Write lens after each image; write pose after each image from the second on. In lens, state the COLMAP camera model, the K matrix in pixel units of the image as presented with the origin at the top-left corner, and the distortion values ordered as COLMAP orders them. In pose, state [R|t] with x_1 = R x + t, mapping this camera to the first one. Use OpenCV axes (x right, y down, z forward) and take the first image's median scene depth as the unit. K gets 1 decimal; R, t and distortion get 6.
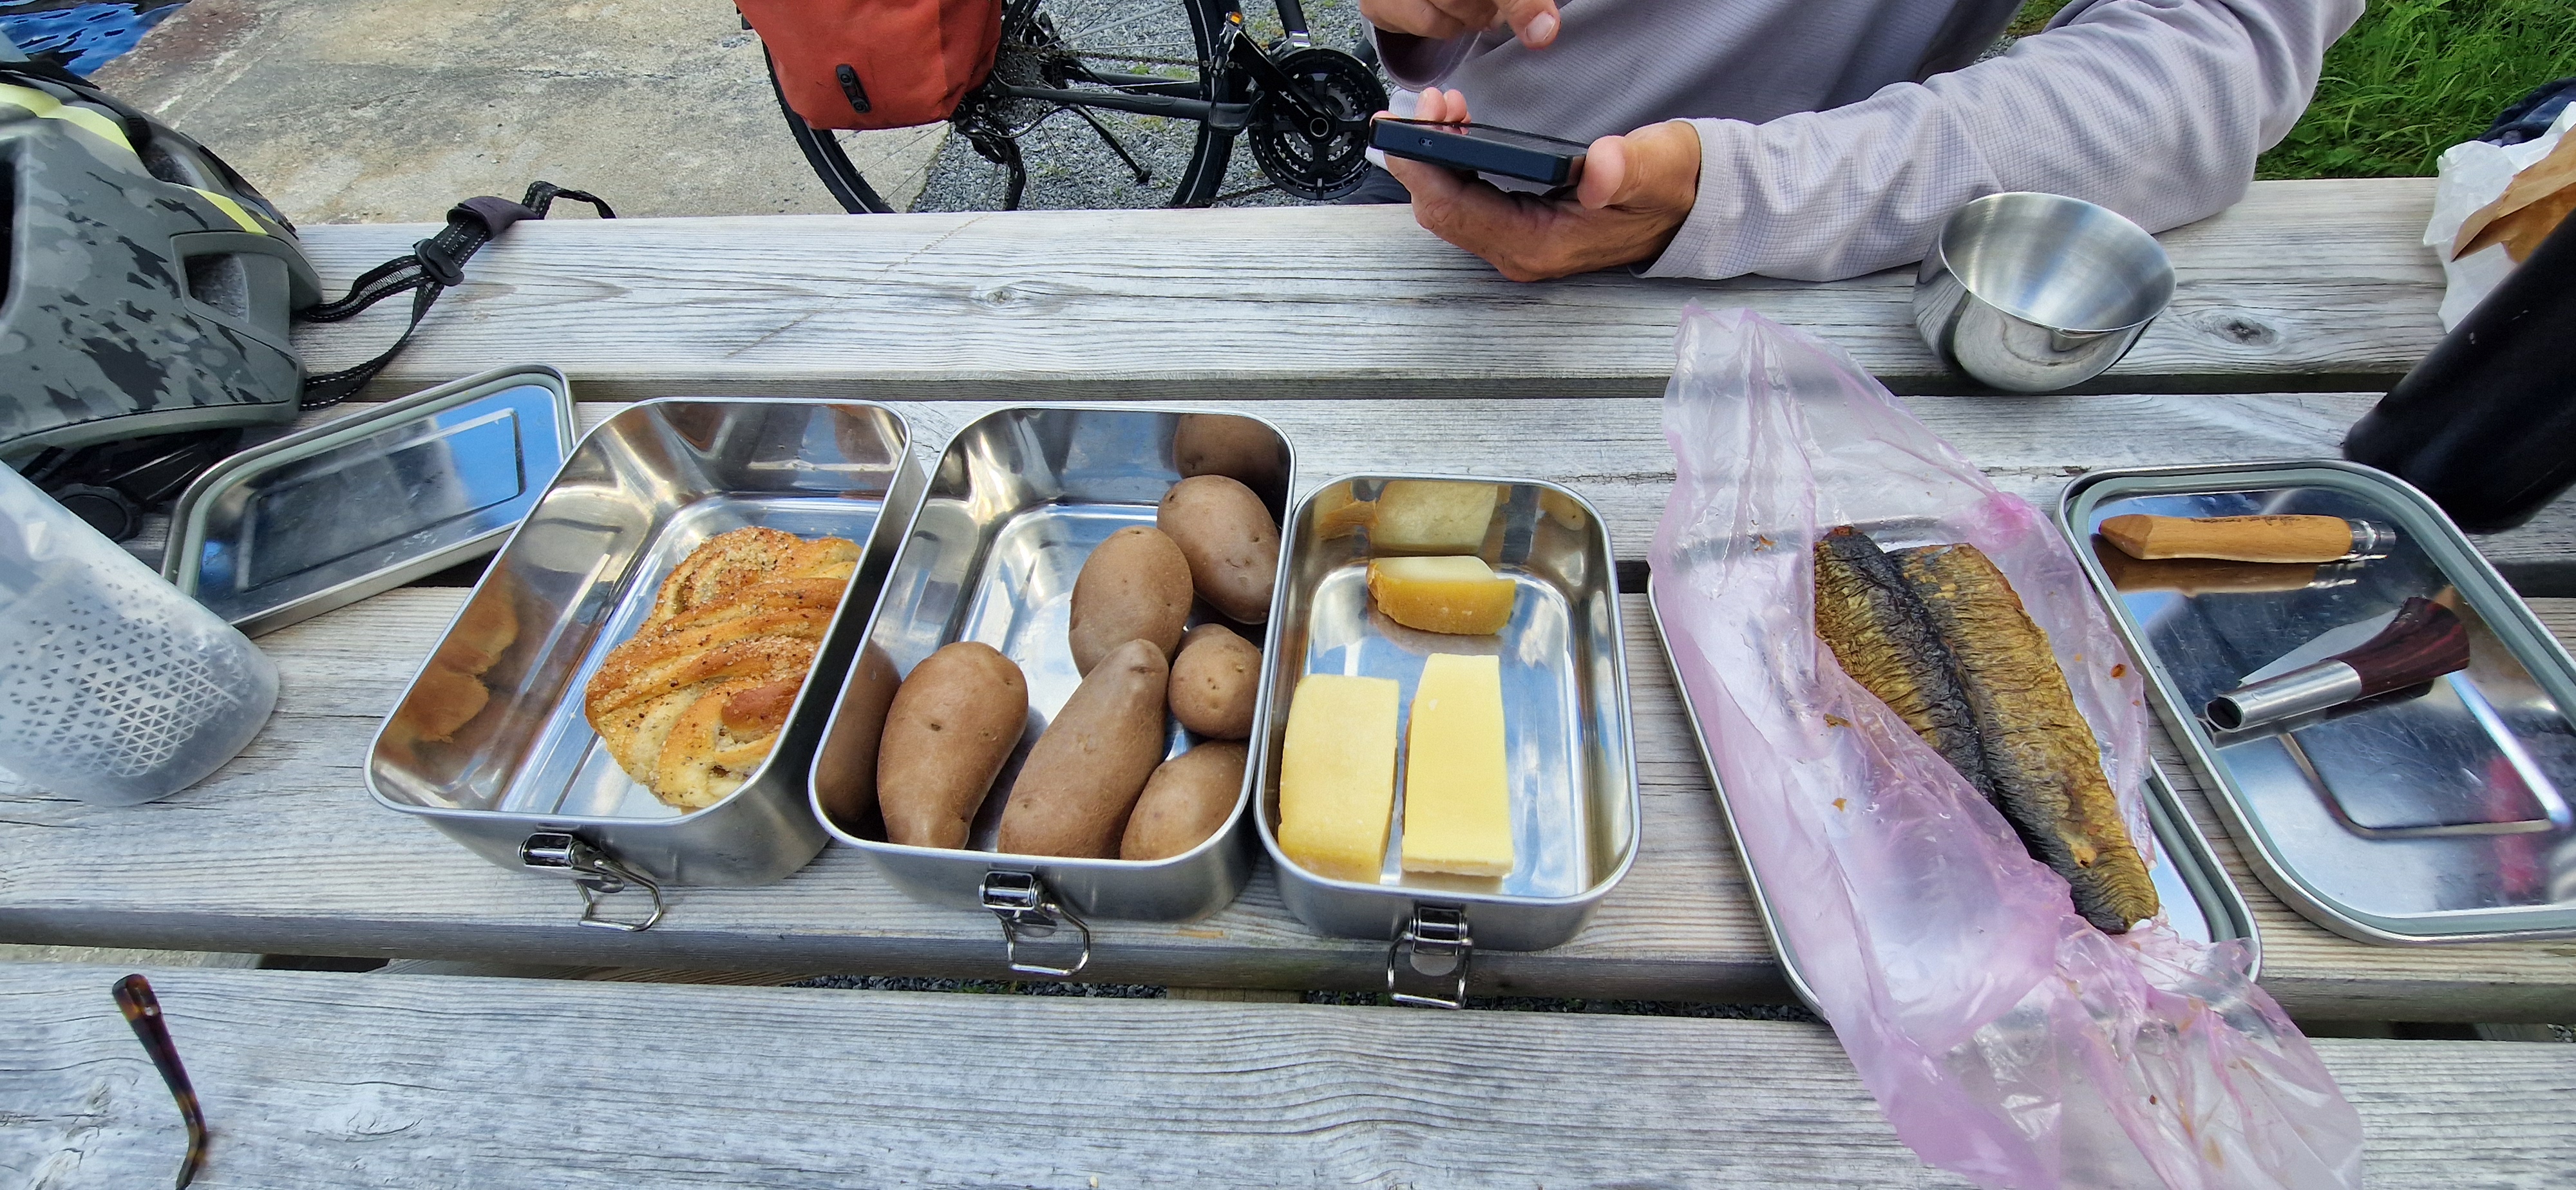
lens RADIAL K [[1049.4, 0, 1288.7], [0, 1049.4, 598.9], [0, 0, 1]] dist [0.003157, -0.004059]
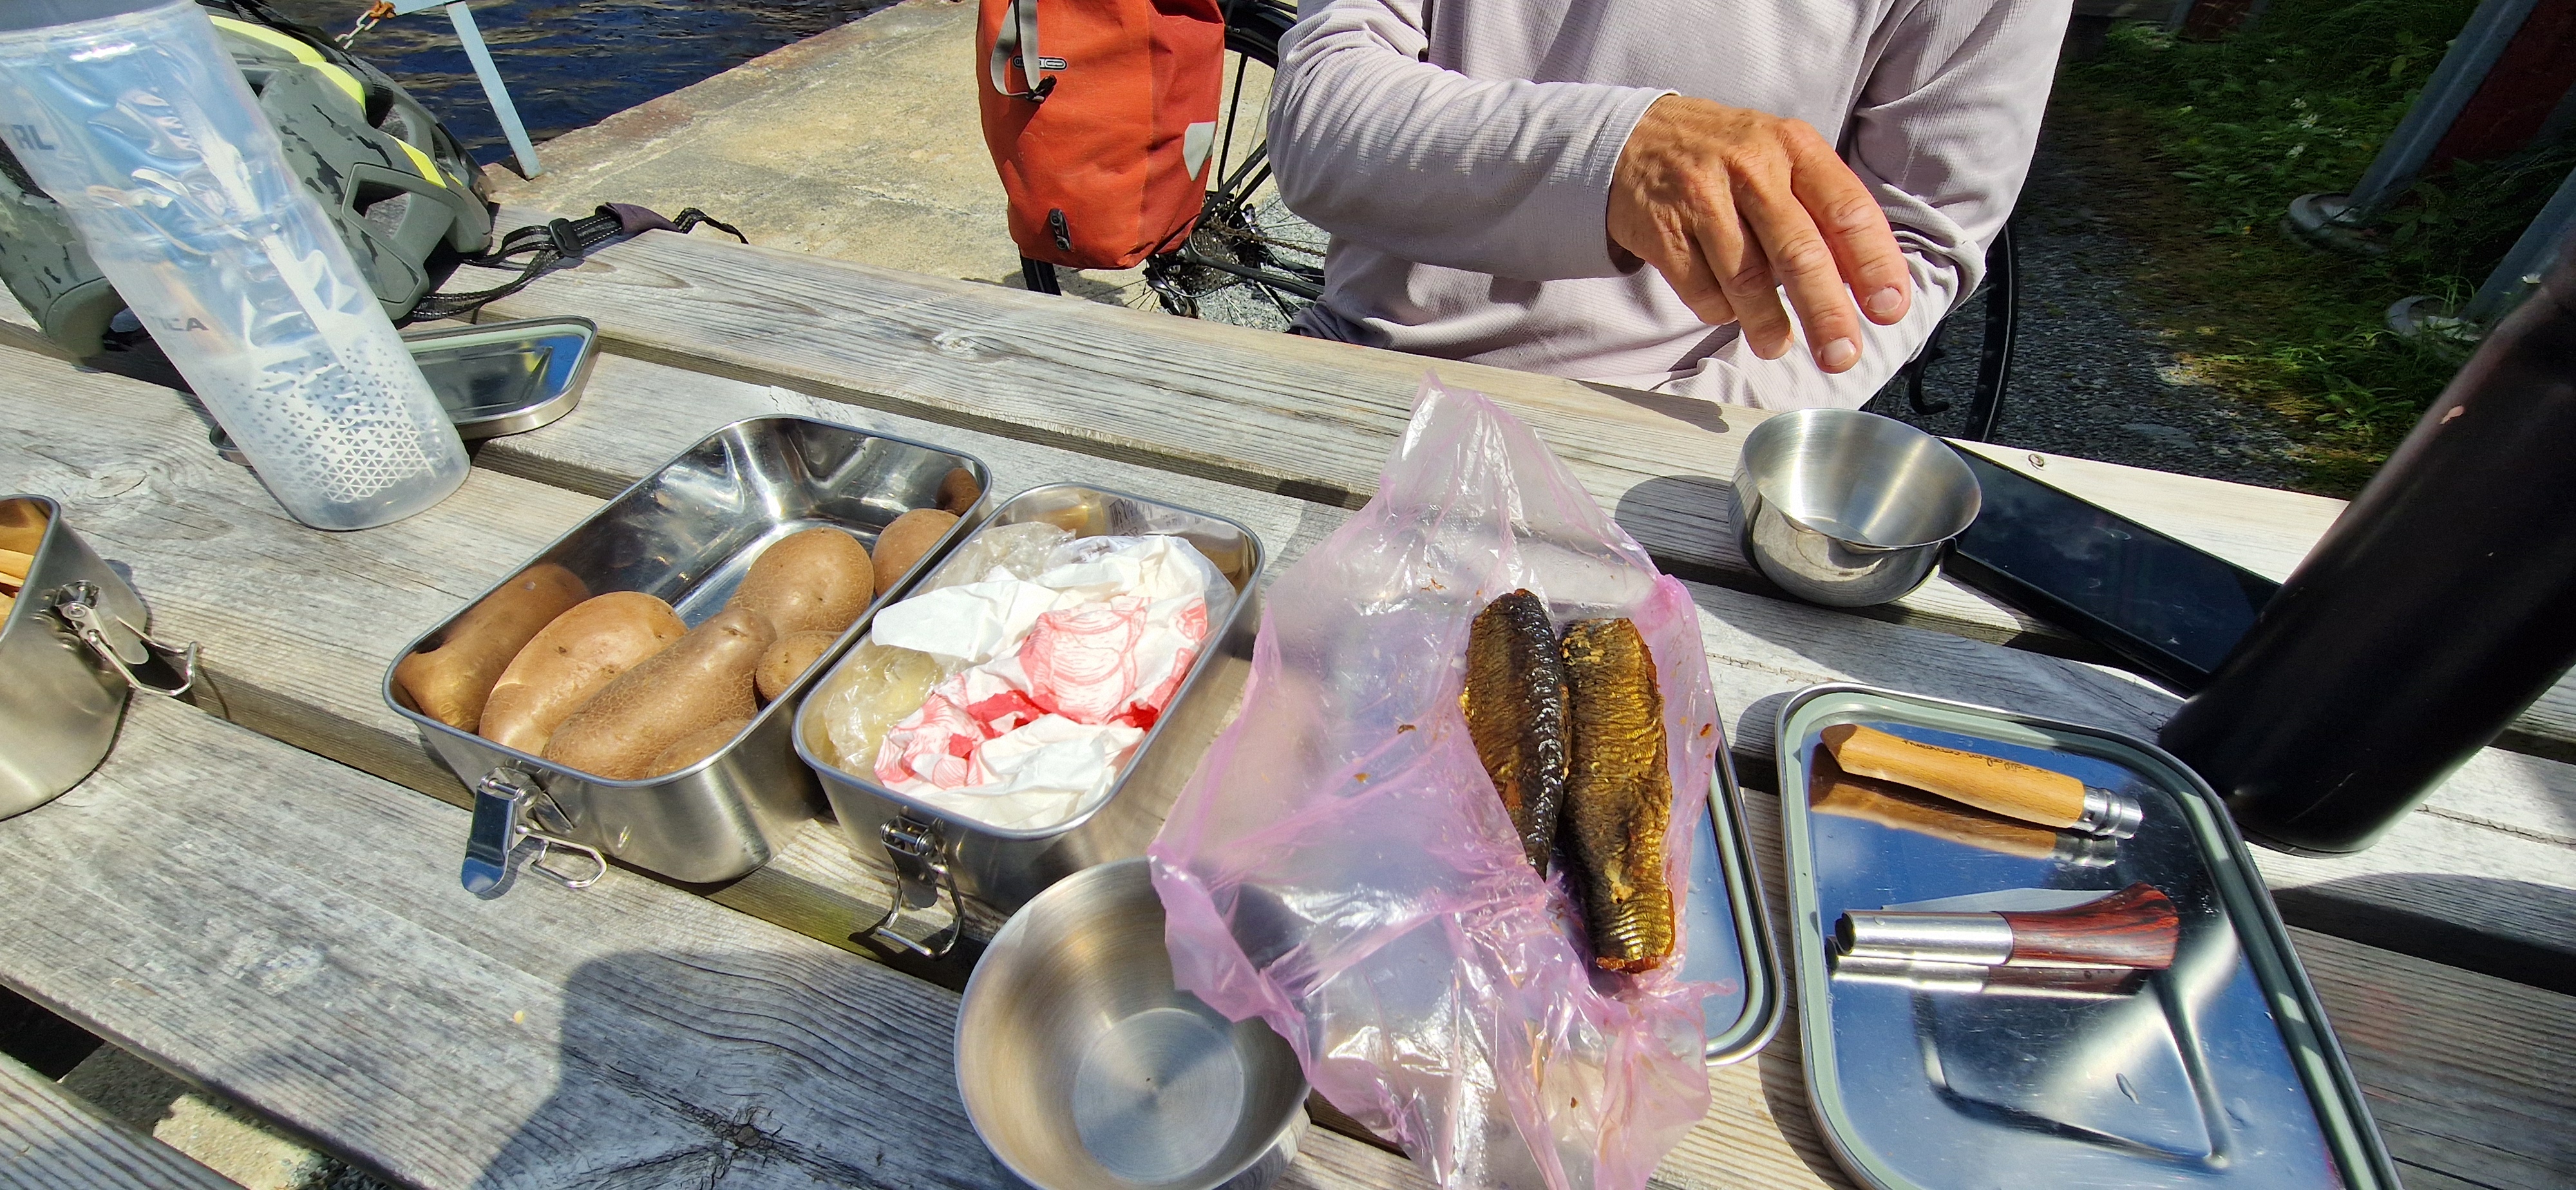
lens RADIAL K [[1049.4, 0, 1292.8], [0, 1049.4, 603.7], [0, 0, 1]] dist [0.003157, -0.004059]
pose [[0.954571, 0.229991, -0.189468, 0.333548], [-0.261755, 0.951044, -0.164316, 0.068294], [0.142401, 0.206446, 0.968040, 0.006331]]
